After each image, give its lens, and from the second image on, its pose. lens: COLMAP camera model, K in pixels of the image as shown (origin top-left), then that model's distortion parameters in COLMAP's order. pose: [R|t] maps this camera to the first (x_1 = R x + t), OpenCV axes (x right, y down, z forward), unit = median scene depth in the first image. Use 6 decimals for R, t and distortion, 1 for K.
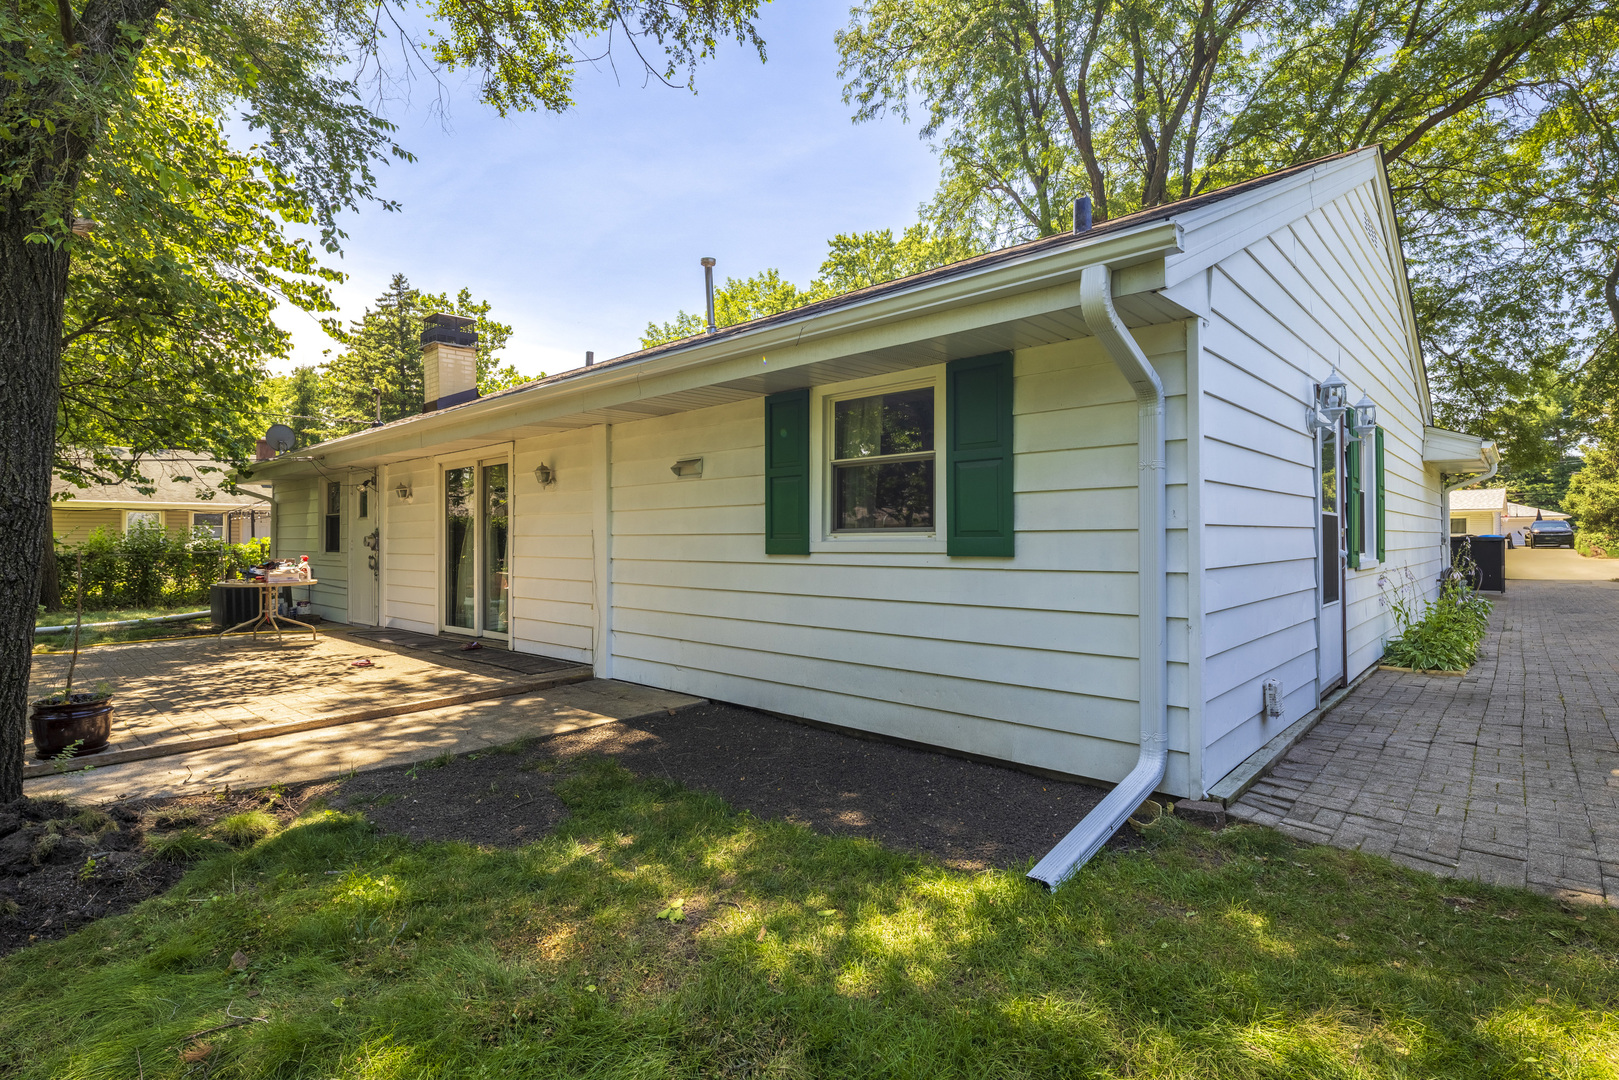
lens RADIAL K [[787.1, 0, 809.5], [0, 787.1, 540.0], [0, 0, 1]] dist [-0.004142, -0.001101]
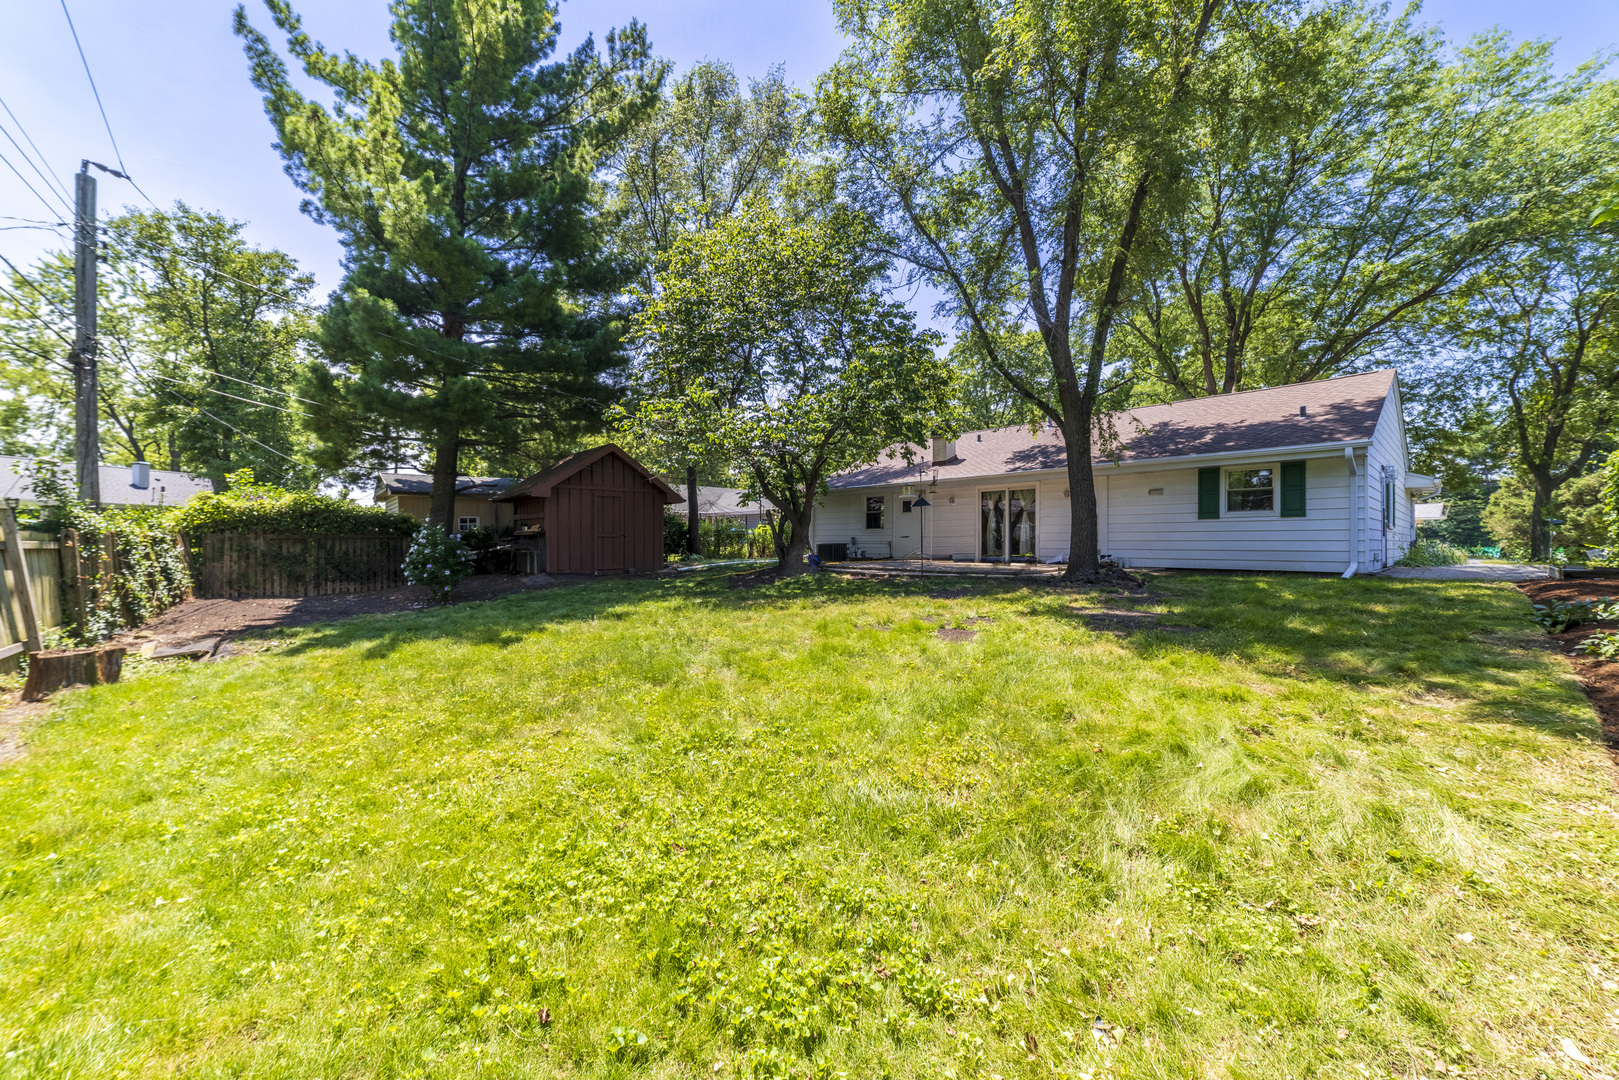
lens RADIAL K [[608.2, 0, 809.5], [0, 608.2, 540.0], [0, 0, 1]] dist [-0.001511, 0.000109]
pose [[0.996849, 0.005561, -0.079130, -0.774649], [-0.006147, 0.999955, -0.007161, 0.071003], [0.079087, 0.007625, 0.996839, -0.856668]]
